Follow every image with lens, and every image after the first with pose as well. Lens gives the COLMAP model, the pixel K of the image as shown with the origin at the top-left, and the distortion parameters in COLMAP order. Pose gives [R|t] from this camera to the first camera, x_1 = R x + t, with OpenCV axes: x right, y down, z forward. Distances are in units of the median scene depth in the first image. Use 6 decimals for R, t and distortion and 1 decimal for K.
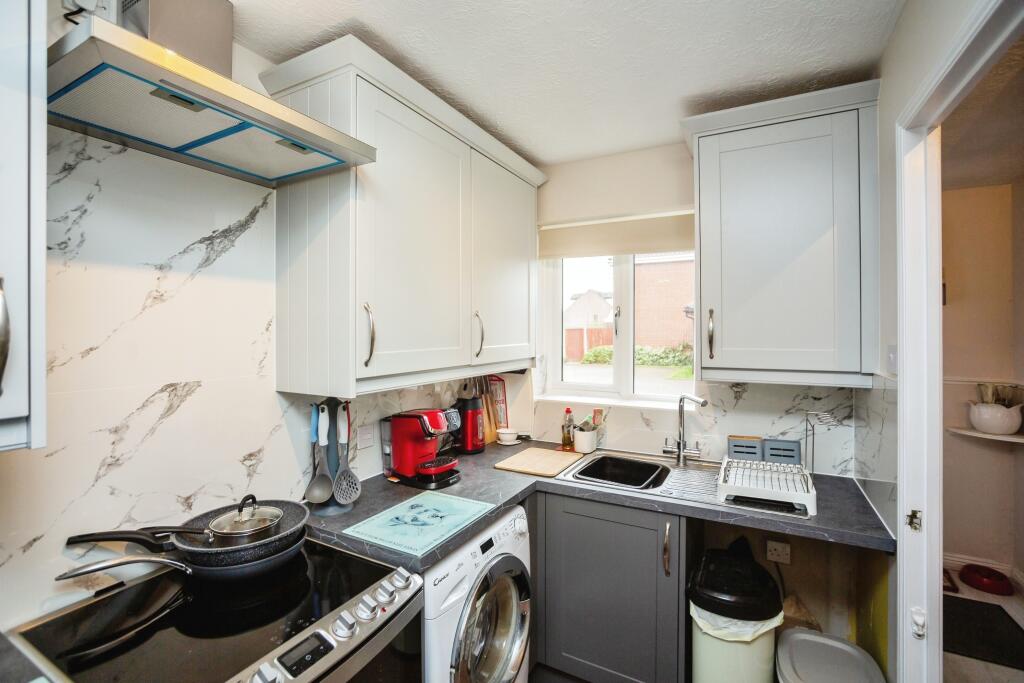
lens RADIAL K [[443.6, 0, 515.2], [0, 443.6, 330.3], [0, 0, 1]] dist [-0.000297, 0.000116]
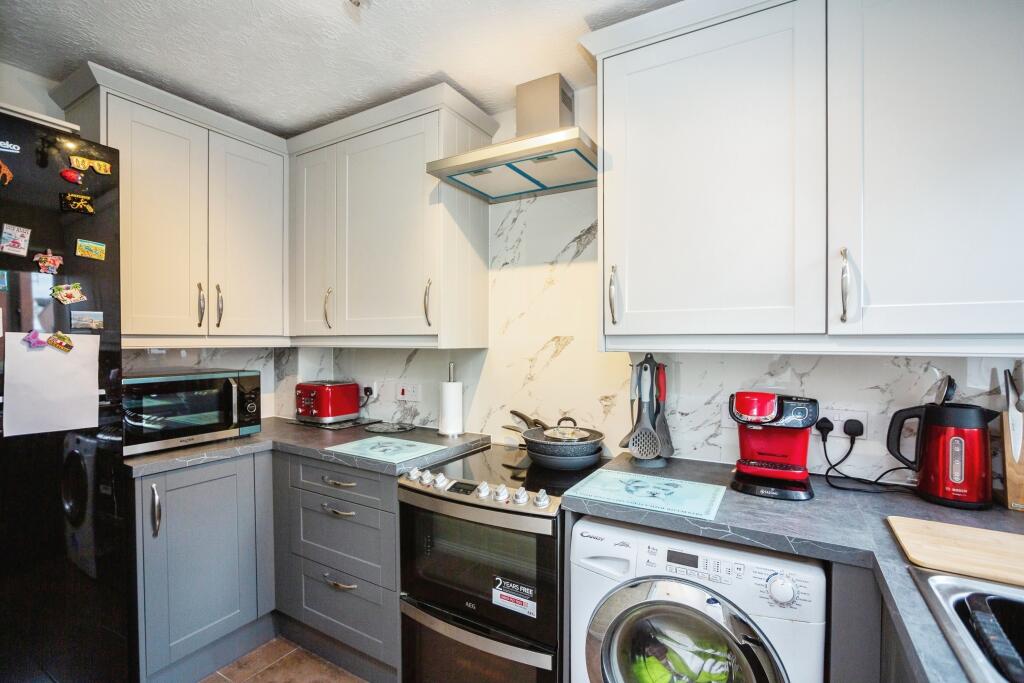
lens RADIAL K [[468.7, 0, 509.0], [0, 468.7, 346.4], [0, 0, 1]] dist [0.000030, 0.000058]
pose [[-0.040703, 0.003321, -0.999166, 0.755924], [0.003626, 0.999988, 0.003176, 0.127912], [0.999165, -0.003494, -0.040715, 0.763654]]
